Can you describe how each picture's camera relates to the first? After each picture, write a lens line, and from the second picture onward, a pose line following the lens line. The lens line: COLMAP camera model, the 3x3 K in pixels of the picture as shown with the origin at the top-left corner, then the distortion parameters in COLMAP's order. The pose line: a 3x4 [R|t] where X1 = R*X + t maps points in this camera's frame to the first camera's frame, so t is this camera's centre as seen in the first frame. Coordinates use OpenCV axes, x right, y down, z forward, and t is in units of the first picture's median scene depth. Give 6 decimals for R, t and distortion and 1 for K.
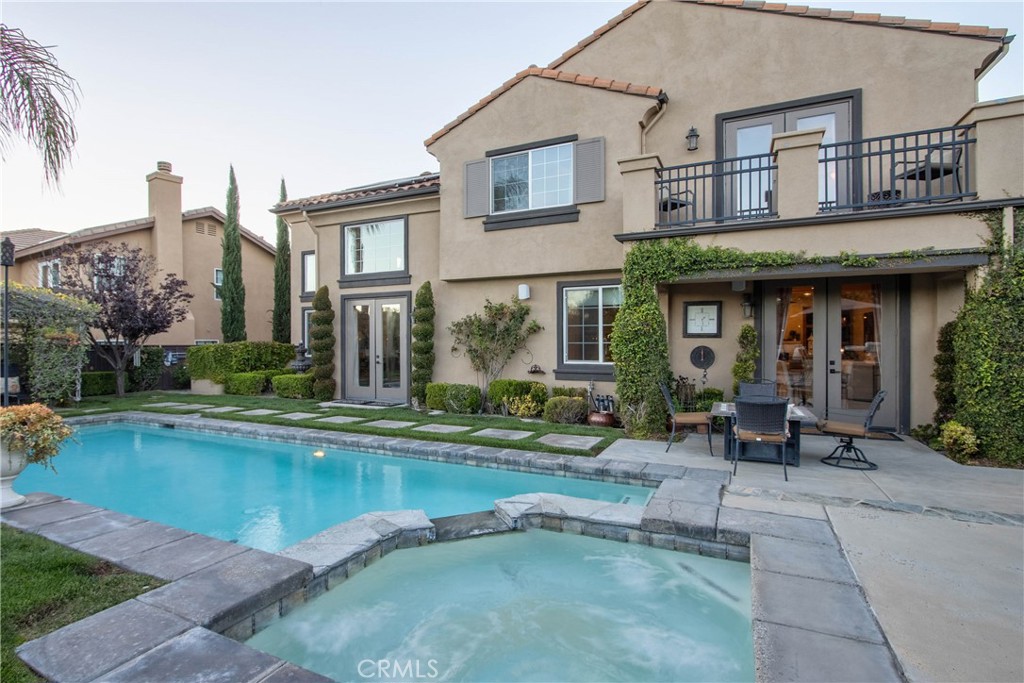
lens RADIAL K [[496.9, 0, 503.6], [0, 496.9, 346.0], [0, 0, 1]] dist [-0.018509, 0.000709]
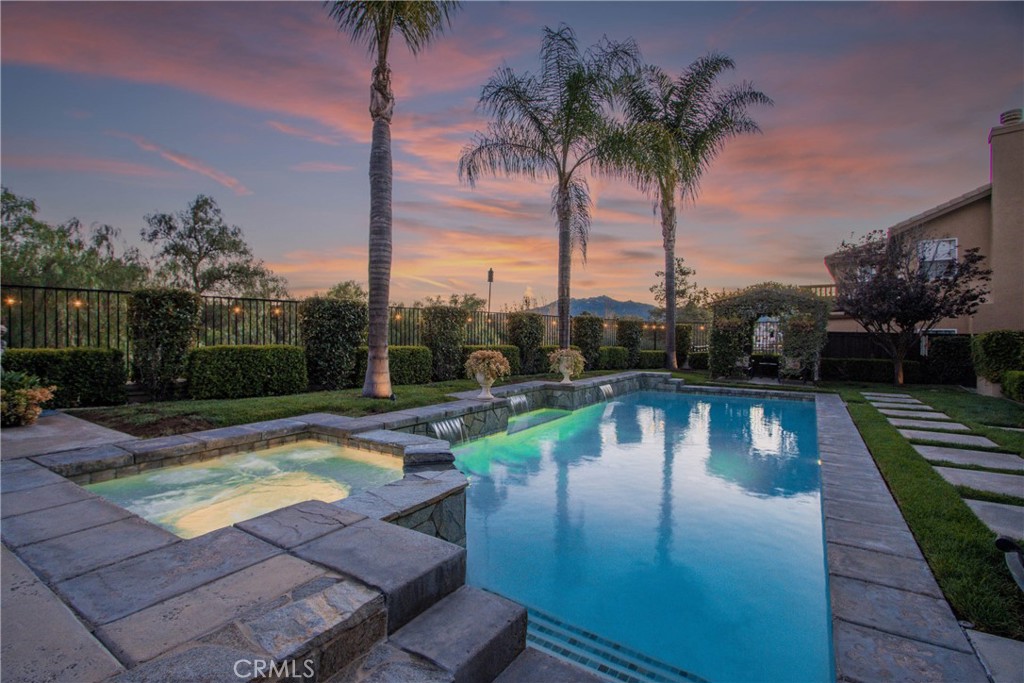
lens RADIAL K [[474.5, 0, 502.5], [0, 474.5, 345.1], [0, 0, 1]] dist [-0.019307, 0.000426]
pose [[-0.127599, 0.017697, -0.991668, 0.302571], [-0.013280, 0.999721, 0.019549, 0.018601], [0.991737, 0.015664, -0.127328, 0.415607]]
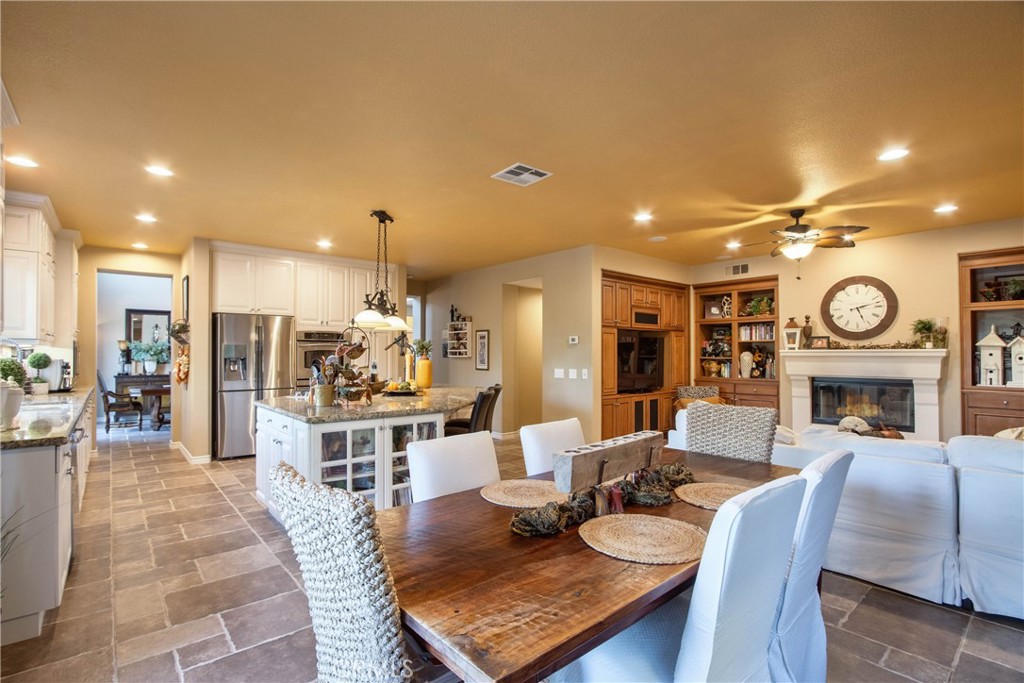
lens RADIAL K [[481.0, 0, 511.9], [0, 481.0, 350.8], [0, 0, 1]] dist [-0.032863, 0.007335]
pose [[0.913998, -0.001557, -0.405717, 0.635269], [-0.004647, 0.999887, -0.014306, -0.001392], [0.405693, 0.014961, 0.913887, 0.777767]]
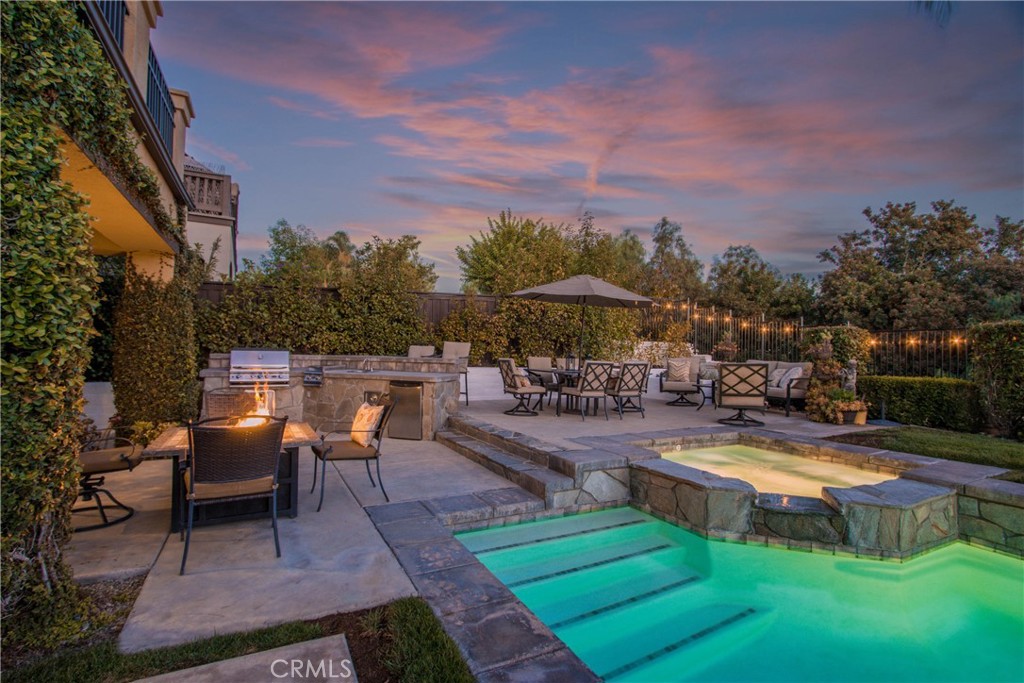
lens RADIAL K [[496.9, 0, 503.6], [0, 496.9, 346.0], [0, 0, 1]] dist [-0.018509, 0.000709]
pose [[-0.786187, -0.009177, 0.617920, -0.096732], [-0.014676, 0.999885, -0.003823, 0.005951], [-0.617814, -0.012074, -0.786232, 0.750667]]
